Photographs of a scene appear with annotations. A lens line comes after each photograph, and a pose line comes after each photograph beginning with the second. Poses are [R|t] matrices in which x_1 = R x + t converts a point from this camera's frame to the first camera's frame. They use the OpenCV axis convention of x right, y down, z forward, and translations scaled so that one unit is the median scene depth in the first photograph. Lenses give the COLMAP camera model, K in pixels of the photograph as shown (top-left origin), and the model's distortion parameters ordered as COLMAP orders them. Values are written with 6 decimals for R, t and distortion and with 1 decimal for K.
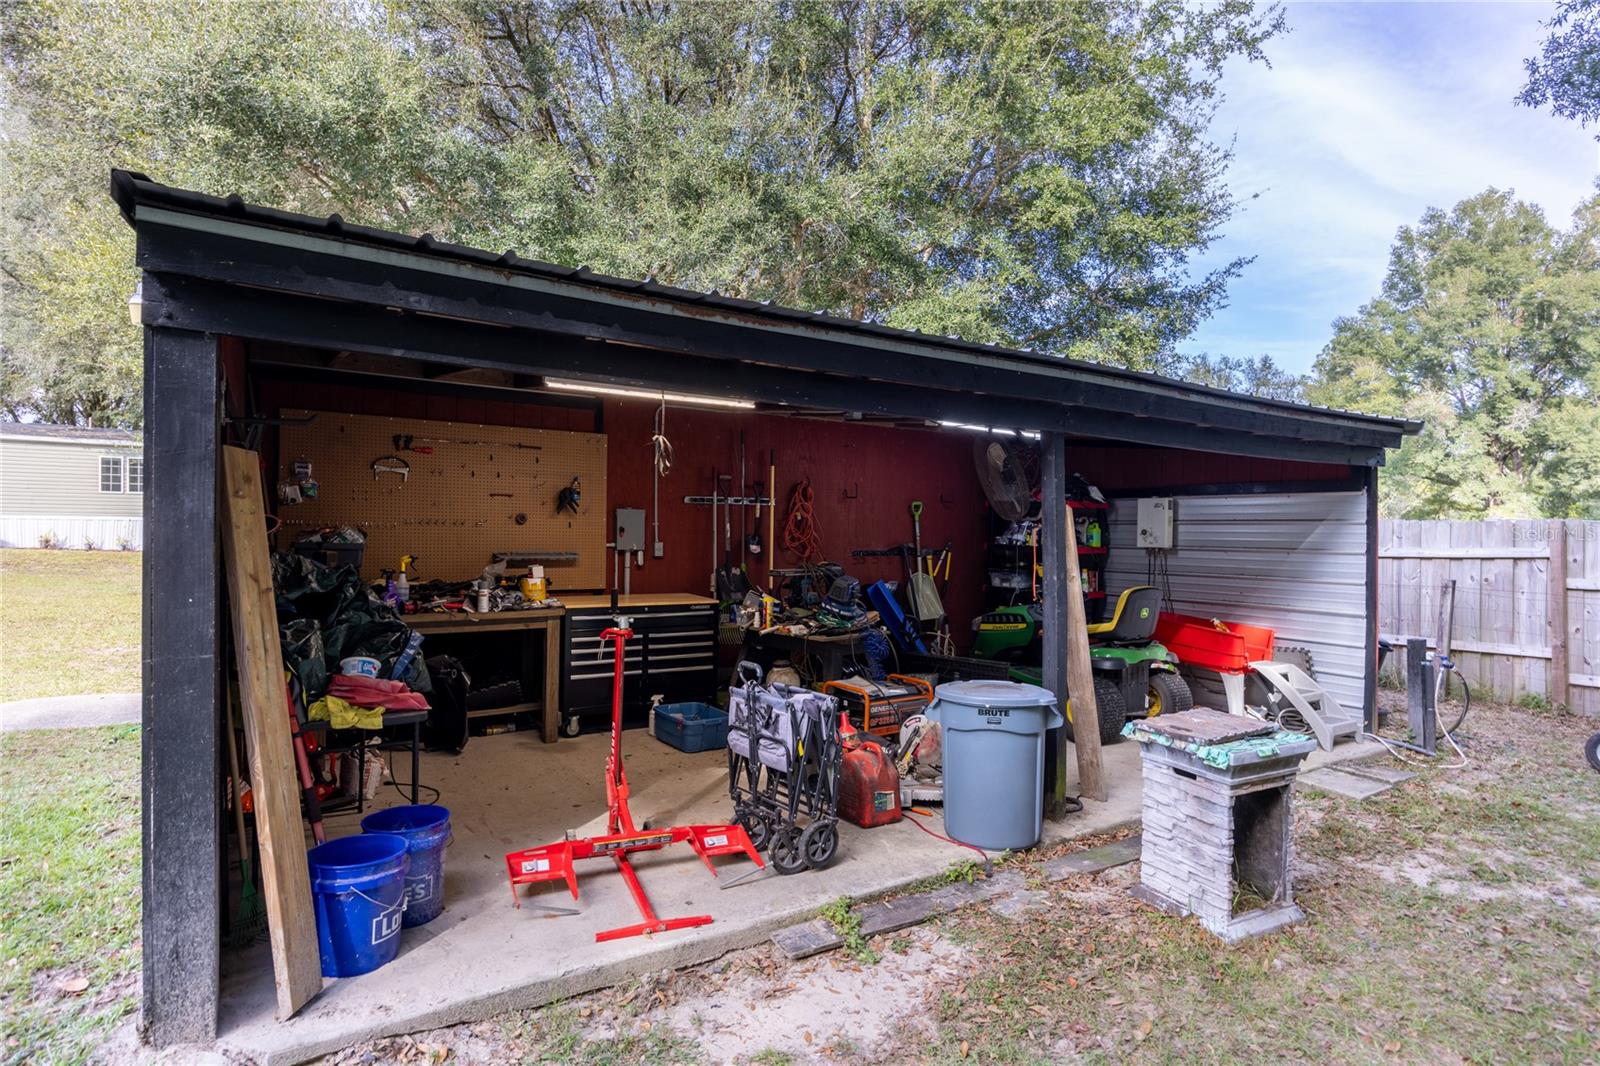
lens RADIAL K [[847.4, 0, 793.3], [0, 847.4, 533.5], [0, 0, 1]] dist [-0.005853, -0.000970]
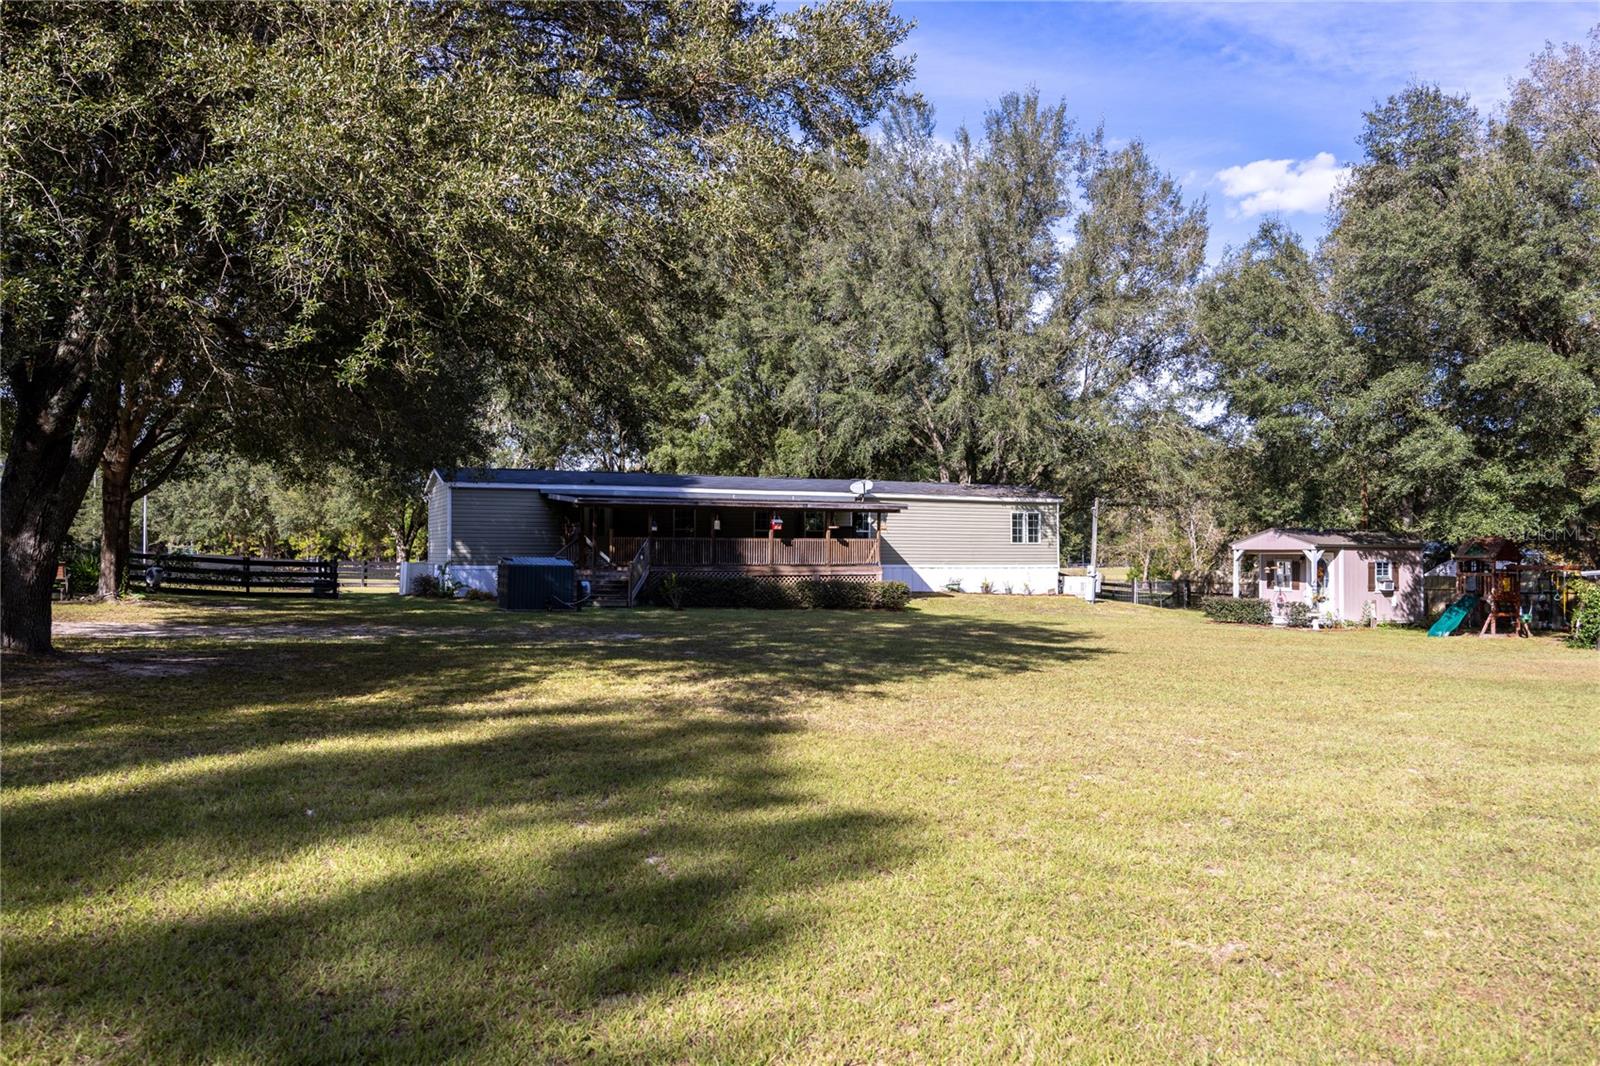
lens RADIAL K [[1216.2, 0, 798.6], [0, 1216.2, 526.7], [0, 0, 1]] dist [0.011526, 0.002413]
pose [[0.989889, -0.004707, -0.141766, -0.553117], [0.002335, 0.999855, -0.016893, -0.028447], [0.141825, 0.016391, 0.989756, -0.425462]]
